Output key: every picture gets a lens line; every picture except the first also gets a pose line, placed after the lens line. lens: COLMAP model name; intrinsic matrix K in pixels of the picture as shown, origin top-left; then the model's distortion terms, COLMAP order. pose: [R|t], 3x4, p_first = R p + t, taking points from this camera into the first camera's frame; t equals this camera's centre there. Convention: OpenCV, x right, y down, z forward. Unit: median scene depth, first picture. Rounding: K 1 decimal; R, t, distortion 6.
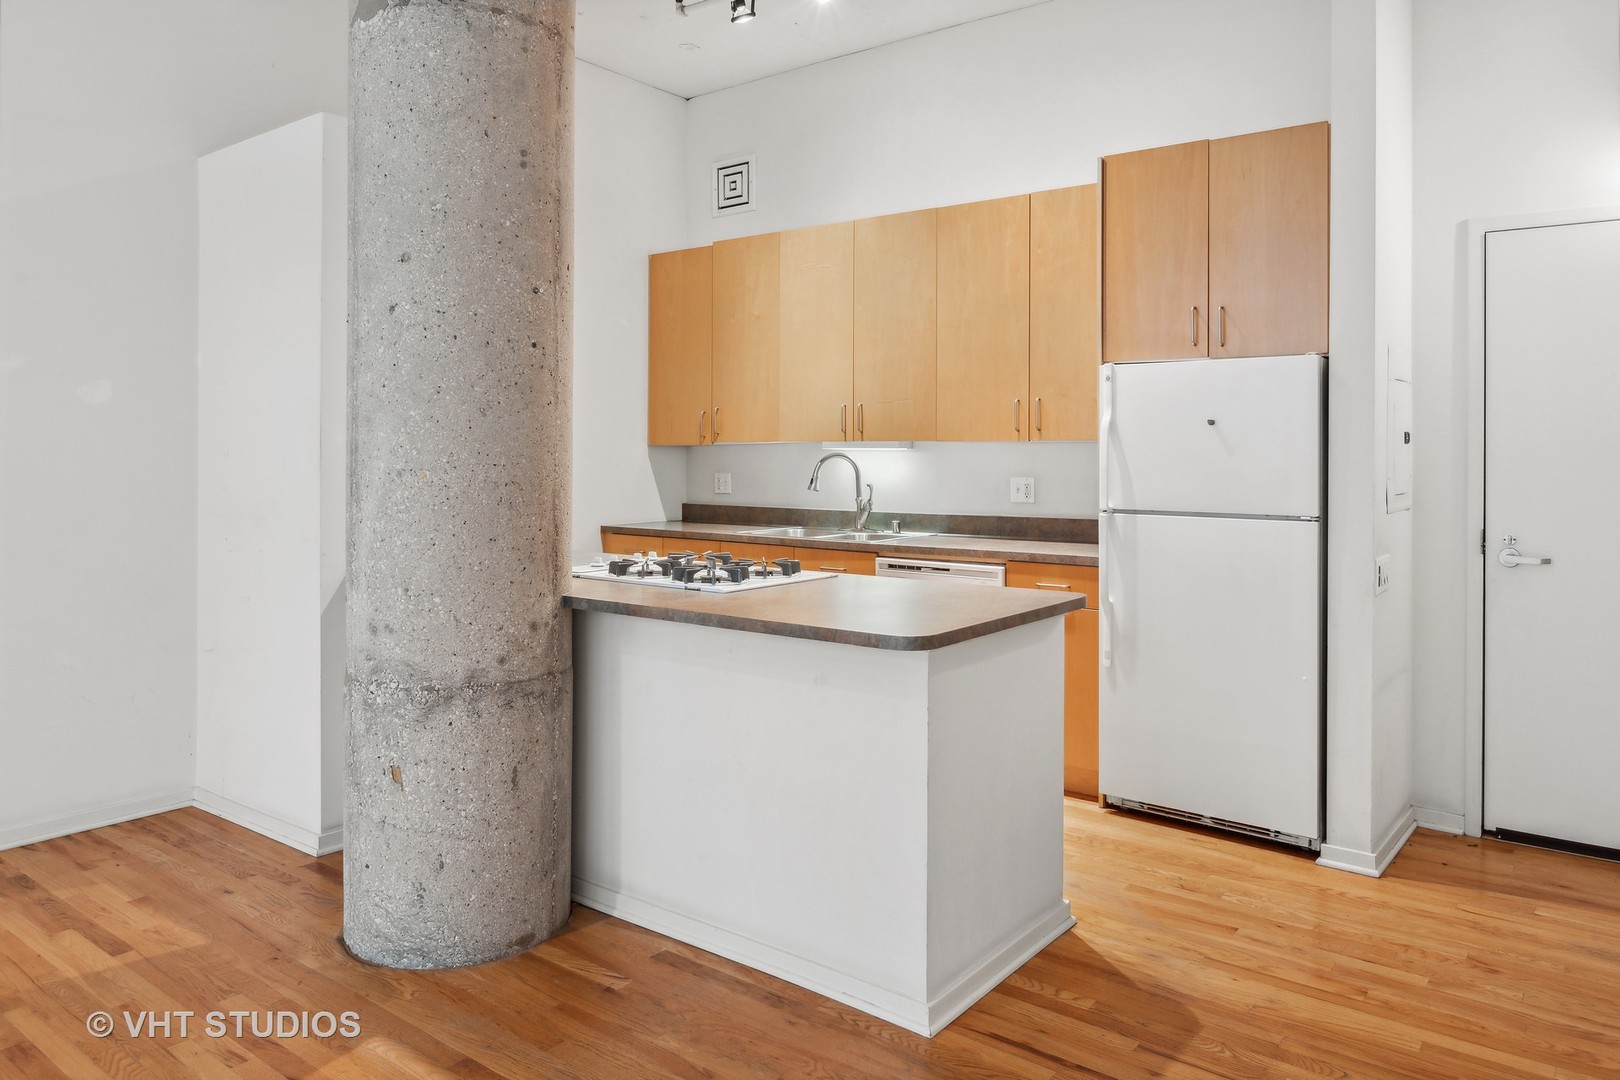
lens RADIAL K [[1118.7, 0, 808.5], [0, 1118.7, 434.6], [0, 0, 1]] dist [-0.029115, 0.000930]
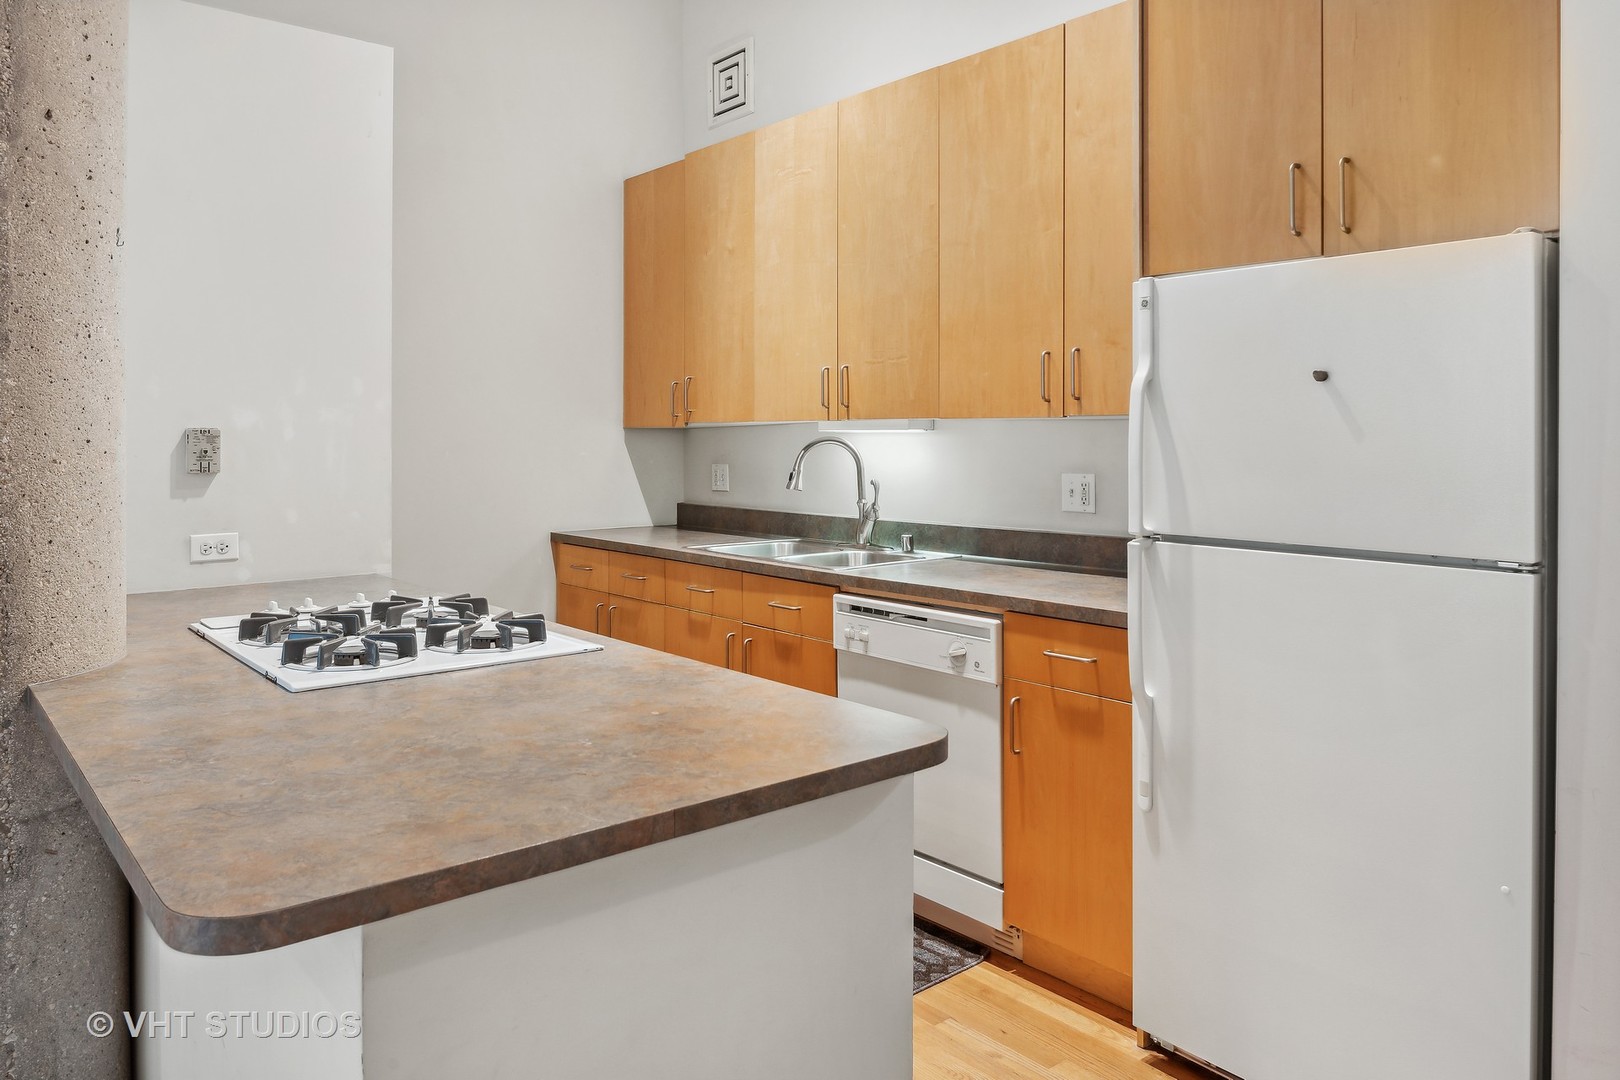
lens RADIAL K [[1144.4, 0, 805.1], [0, 1144.4, 425.4], [0, 0, 1]] dist [-0.005098, -0.004371]
pose [[0.977007, -0.005579, -0.213135, 0.179277], [0.006519, 0.999972, 0.003708, 0.006895], [0.213108, -0.005012, 0.977016, 0.315613]]
